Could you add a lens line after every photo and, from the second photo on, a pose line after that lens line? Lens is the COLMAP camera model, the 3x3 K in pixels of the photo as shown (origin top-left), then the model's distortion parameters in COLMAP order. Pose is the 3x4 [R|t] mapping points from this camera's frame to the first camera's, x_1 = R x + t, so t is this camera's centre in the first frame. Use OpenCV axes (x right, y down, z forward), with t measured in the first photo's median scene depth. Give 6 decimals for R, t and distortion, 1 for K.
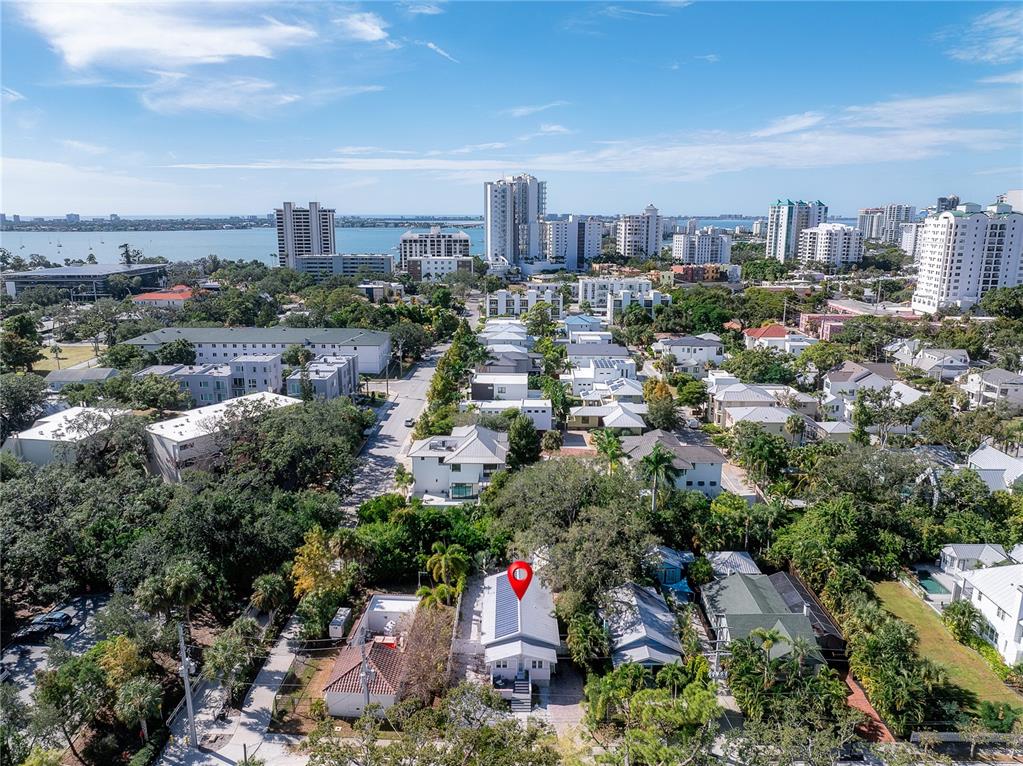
lens RADIAL K [[722.1, 0, 507.1], [0, 722.1, 352.7], [0, 0, 1]] dist [-0.039825, -0.000830]
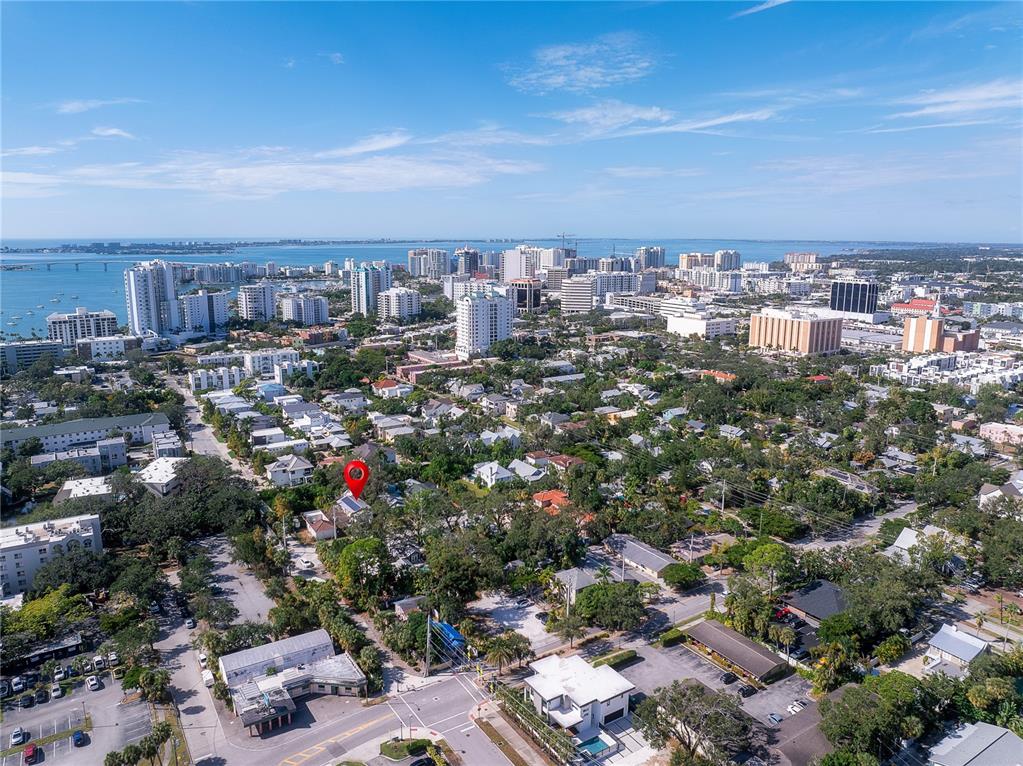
lens RADIAL K [[723.9, 0, 511.5], [0, 723.9, 383.0], [0, 0, 1]] dist [-0.044133, -0.000764]
pose [[0.827728, -0.112298, 0.549777, -0.350808], [0.104153, 0.993491, 0.046122, -0.078160], [-0.551378, 0.019085, 0.834037, -0.645738]]
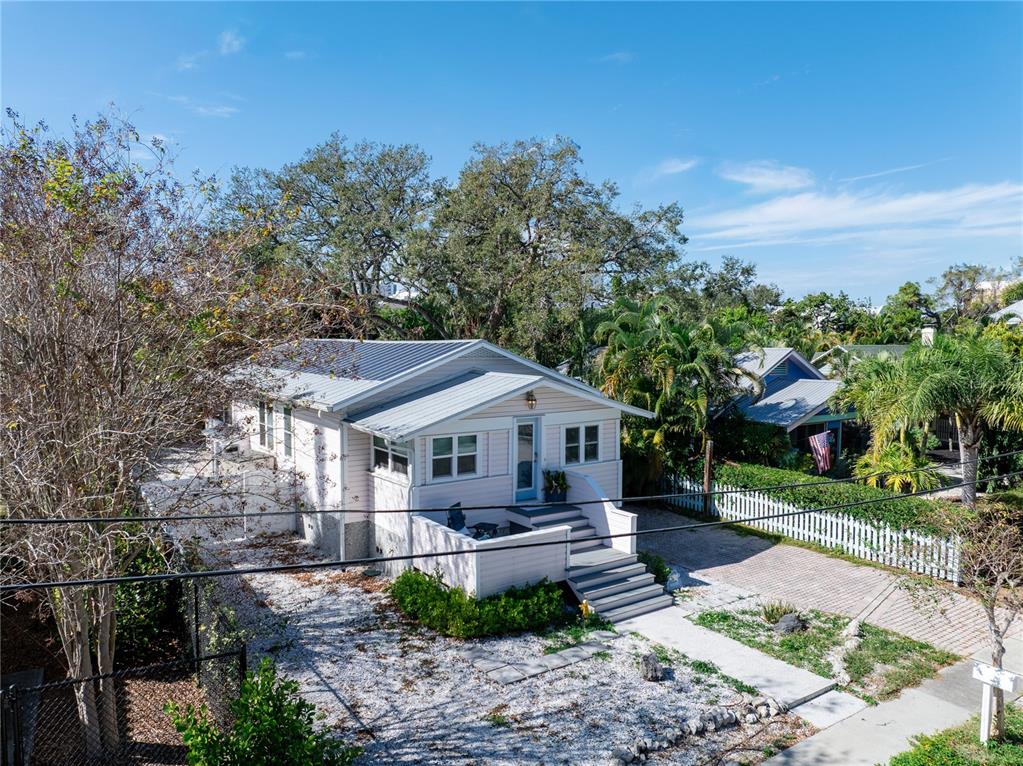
lens RADIAL K [[723.9, 0, 511.5], [0, 723.9, 383.0], [0, 0, 1]] dist [-0.044133, -0.000764]
pose [[0.812801, -0.041920, 0.581031, -0.033832], [0.107087, 0.991162, -0.078292, 0.125964], [-0.572614, 0.125857, 0.810107, 0.238020]]
